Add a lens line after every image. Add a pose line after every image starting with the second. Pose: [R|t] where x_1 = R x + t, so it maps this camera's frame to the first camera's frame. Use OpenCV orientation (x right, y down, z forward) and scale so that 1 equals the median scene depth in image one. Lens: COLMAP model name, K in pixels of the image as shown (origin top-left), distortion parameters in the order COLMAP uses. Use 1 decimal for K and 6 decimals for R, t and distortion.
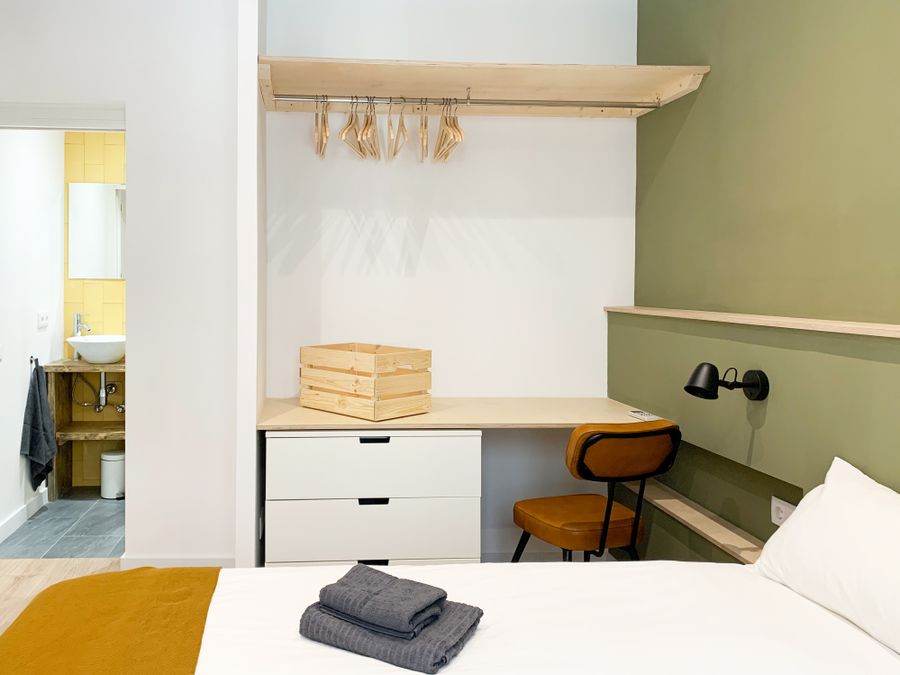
lens RADIAL K [[718.3, 0, 336.4], [0, 718.3, 307.2], [0, 0, 1]] dist [0.021016, -0.009700]
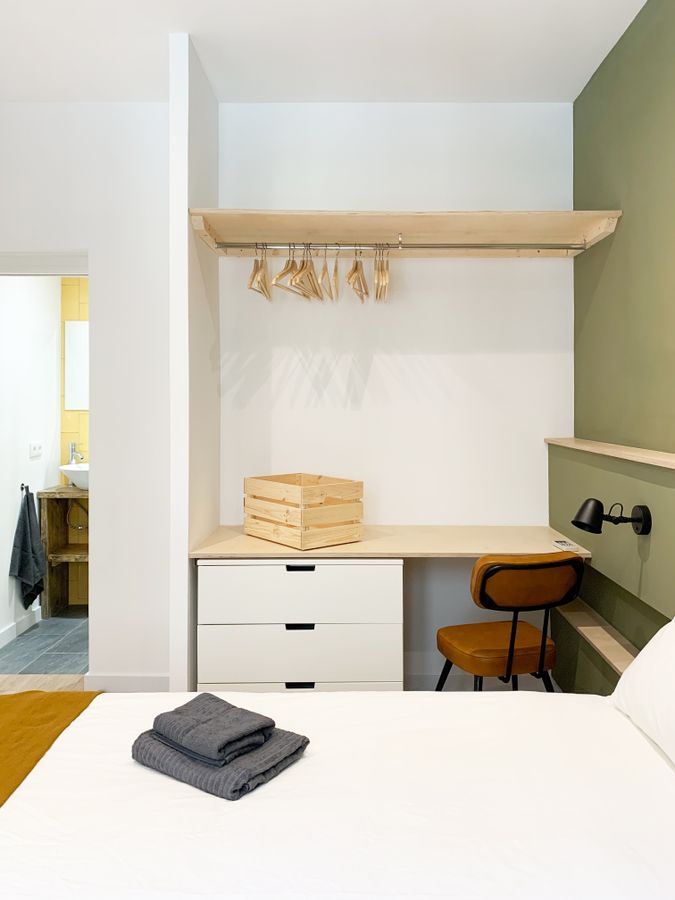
lens RADIAL K [[689.6, 0, 346.9], [0, 689.6, 414.3], [0, 0, 1]] dist [0.015454, -0.011259]
pose [[0.998839, -0.003869, -0.048018, 0.142670], [0.002900, 0.999791, -0.020233, -0.016905], [0.048086, 0.020070, 0.998642, -0.010623]]
